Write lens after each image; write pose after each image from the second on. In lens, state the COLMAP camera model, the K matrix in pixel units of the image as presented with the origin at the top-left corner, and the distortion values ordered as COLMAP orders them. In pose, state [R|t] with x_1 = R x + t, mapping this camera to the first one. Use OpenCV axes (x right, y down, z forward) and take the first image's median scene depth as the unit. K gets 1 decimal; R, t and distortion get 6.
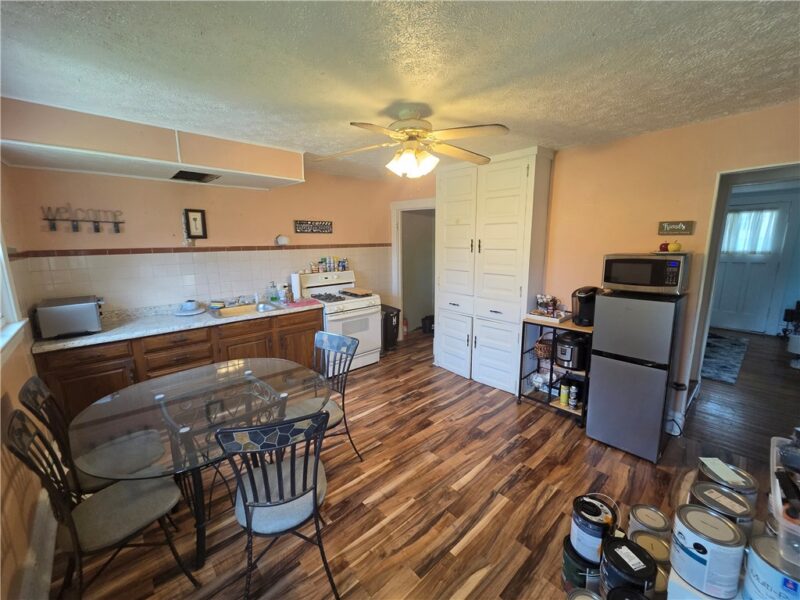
lens RADIAL K [[327.2, 0, 398.4], [0, 327.2, 299.0], [0, 0, 1]] dist [-0.000494, 0.000226]
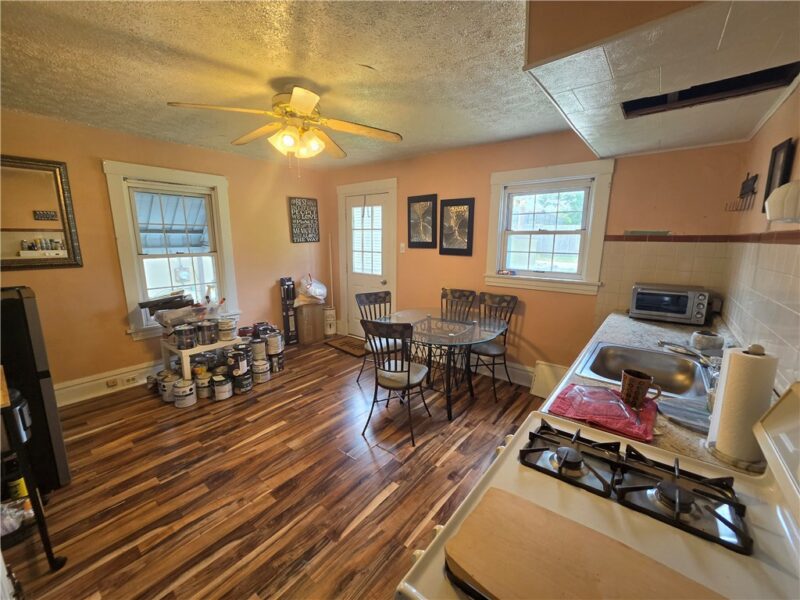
lens RADIAL K [[327.2, 0, 398.6], [0, 327.2, 297.5], [0, 0, 1]] dist [-0.000494, 0.000226]
pose [[-0.986009, 0.031381, -0.163712, -0.056919], [-0.029017, 0.934812, 0.353956, -0.256603], [0.164147, 0.353754, -0.920822, 1.607840]]
